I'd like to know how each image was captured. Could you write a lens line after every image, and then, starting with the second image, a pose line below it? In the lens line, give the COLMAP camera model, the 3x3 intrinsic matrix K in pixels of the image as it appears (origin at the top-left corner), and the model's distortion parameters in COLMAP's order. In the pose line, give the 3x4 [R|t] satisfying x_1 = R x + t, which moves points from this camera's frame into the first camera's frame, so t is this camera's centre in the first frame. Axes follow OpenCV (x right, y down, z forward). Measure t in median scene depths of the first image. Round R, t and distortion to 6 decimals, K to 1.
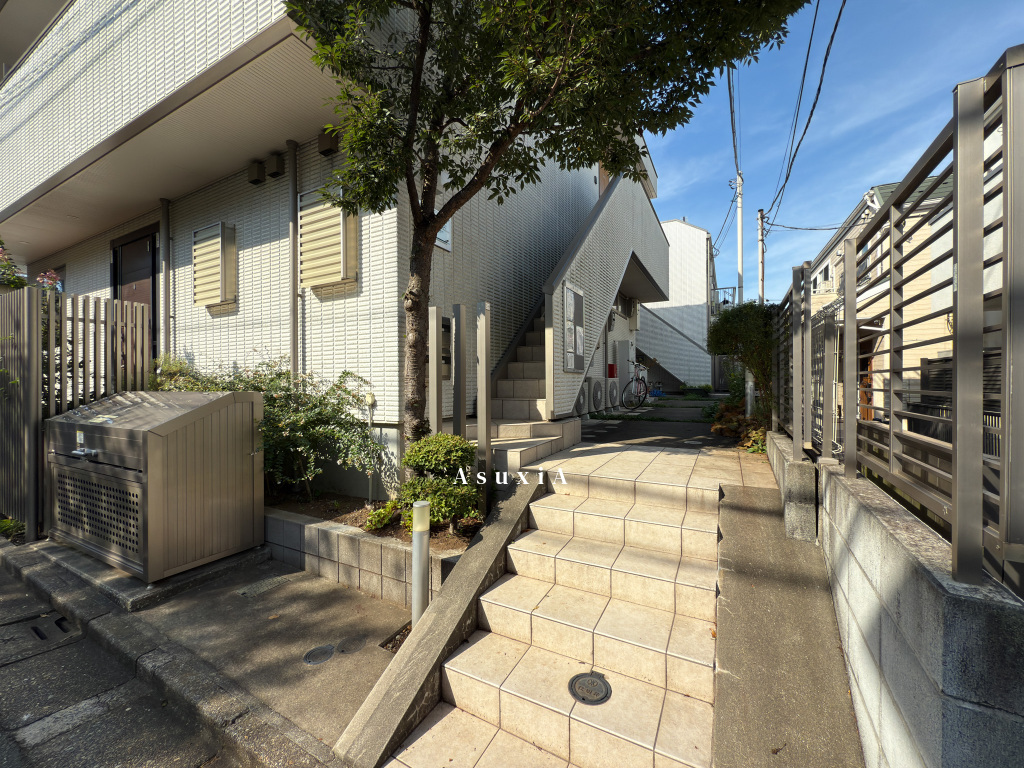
lens RADIAL K [[407.6, 0, 512.0], [0, 407.6, 384.0], [0, 0, 1]] dist [-0.001184, 0.000159]
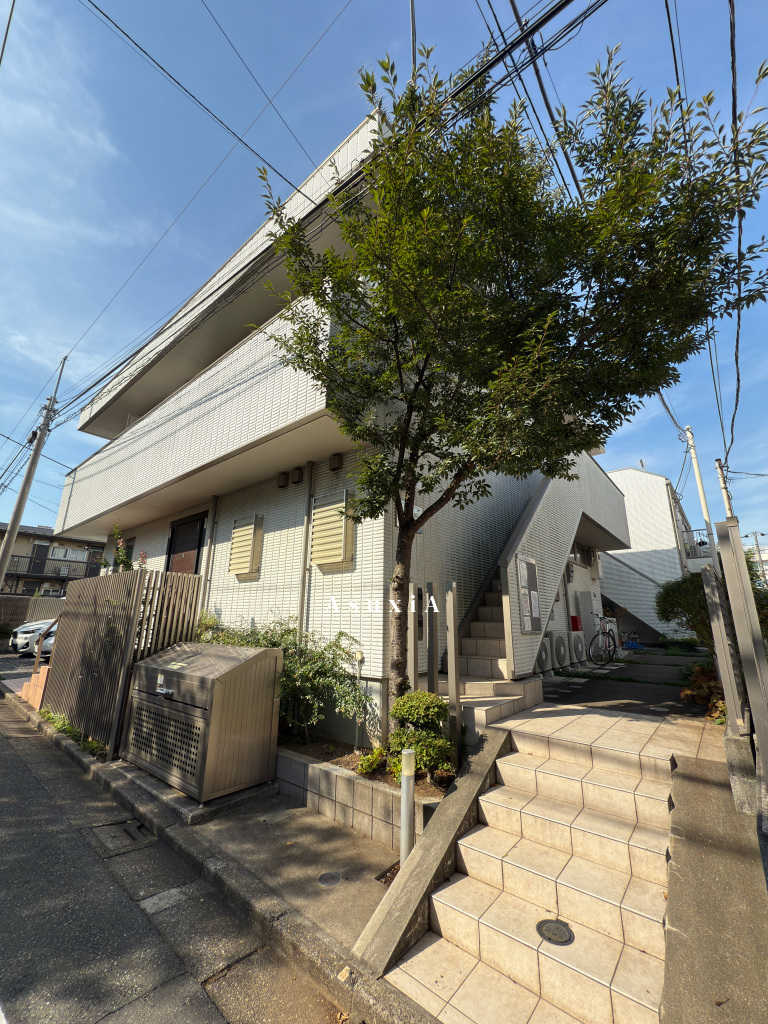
lens RADIAL K [[407.6, 0, 384.0], [0, 407.6, 512.0], [0, 0, 1]] dist [-0.001184, 0.000159]
pose [[0.978930, -0.036106, -0.200980, -0.011190], [-0.018248, 0.964837, -0.262215, -0.079121], [0.203380, 0.260358, 0.943849, -0.348927]]
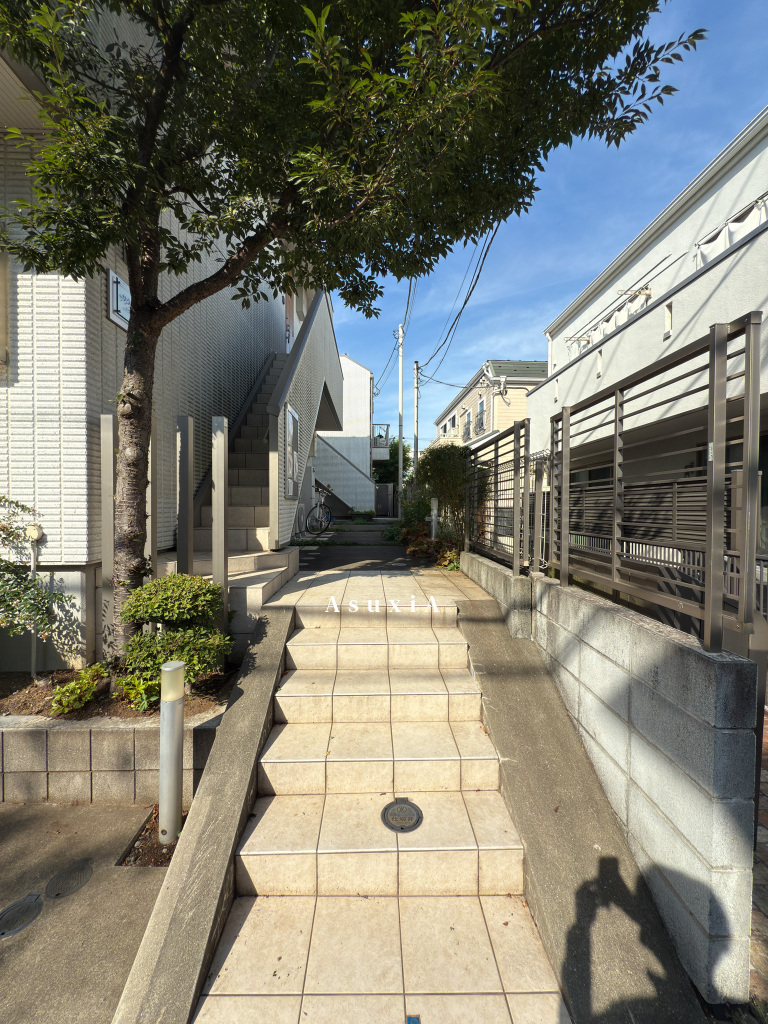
lens RADIAL K [[407.6, 0, 384.0], [0, 407.6, 512.0], [0, 0, 1]] dist [-0.001184, 0.000159]
pose [[0.865510, 0.002502, 0.500886, -0.222613], [-0.007884, 0.999932, 0.008629, -0.013144], [-0.500830, -0.011418, 0.865470, 0.092332]]
